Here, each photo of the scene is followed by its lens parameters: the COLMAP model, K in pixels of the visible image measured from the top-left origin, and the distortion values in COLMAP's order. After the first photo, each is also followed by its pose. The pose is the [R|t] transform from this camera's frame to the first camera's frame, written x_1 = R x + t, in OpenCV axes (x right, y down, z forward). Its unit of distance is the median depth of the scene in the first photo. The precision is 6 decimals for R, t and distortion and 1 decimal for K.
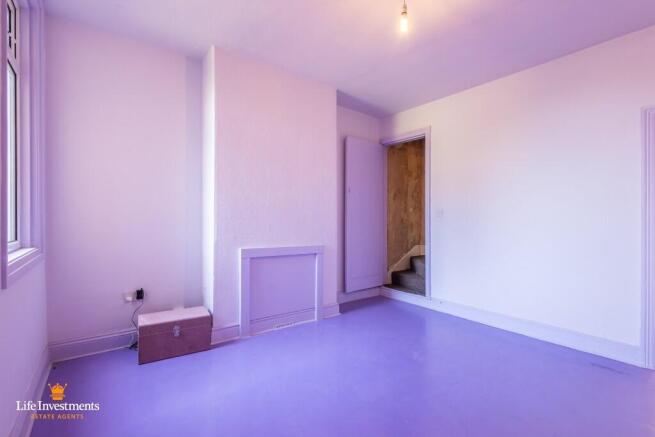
lens RADIAL K [[300.2, 0, 325.7], [0, 300.2, 219.2], [0, 0, 1]] dist [0.015326, -0.004112]
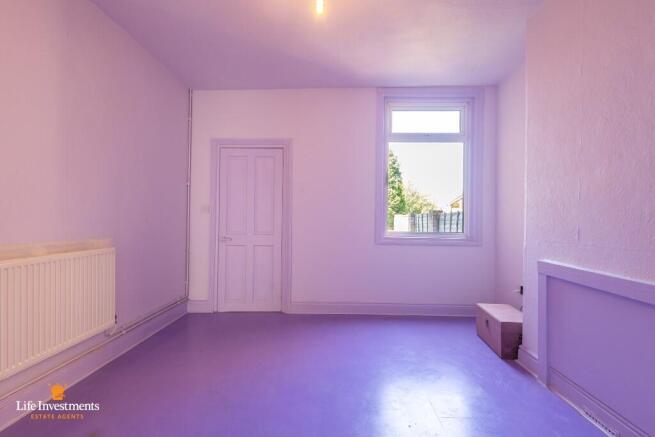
lens RADIAL K [[300.2, 0, 331.5], [0, 300.2, 225.5], [0, 0, 1]] dist [0.015326, -0.004112]
pose [[-0.608773, 0.002864, -0.793339, 0.613768], [-0.005789, 0.999951, 0.008052, 0.007871], [0.793323, 0.009495, -0.608727, 1.022784]]
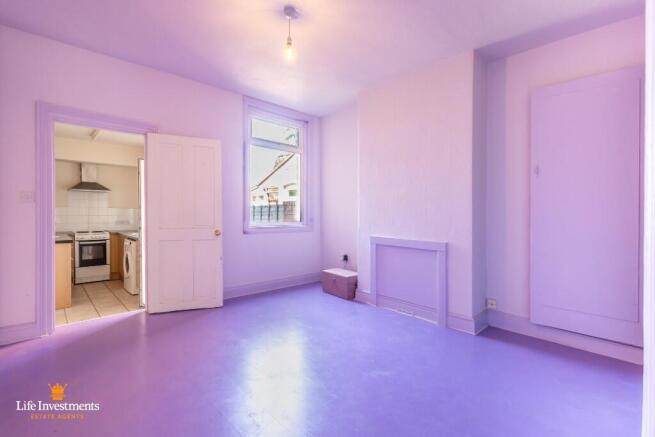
lens RADIAL K [[300.2, 0, 328.4], [0, 300.2, 220.4], [0, 0, 1]] dist [0.015326, -0.004112]
pose [[0.107510, 0.018500, -0.994032, 0.962132], [-0.001413, 0.999829, 0.018455, 0.007642], [0.994203, -0.000579, 0.107518, 0.663493]]
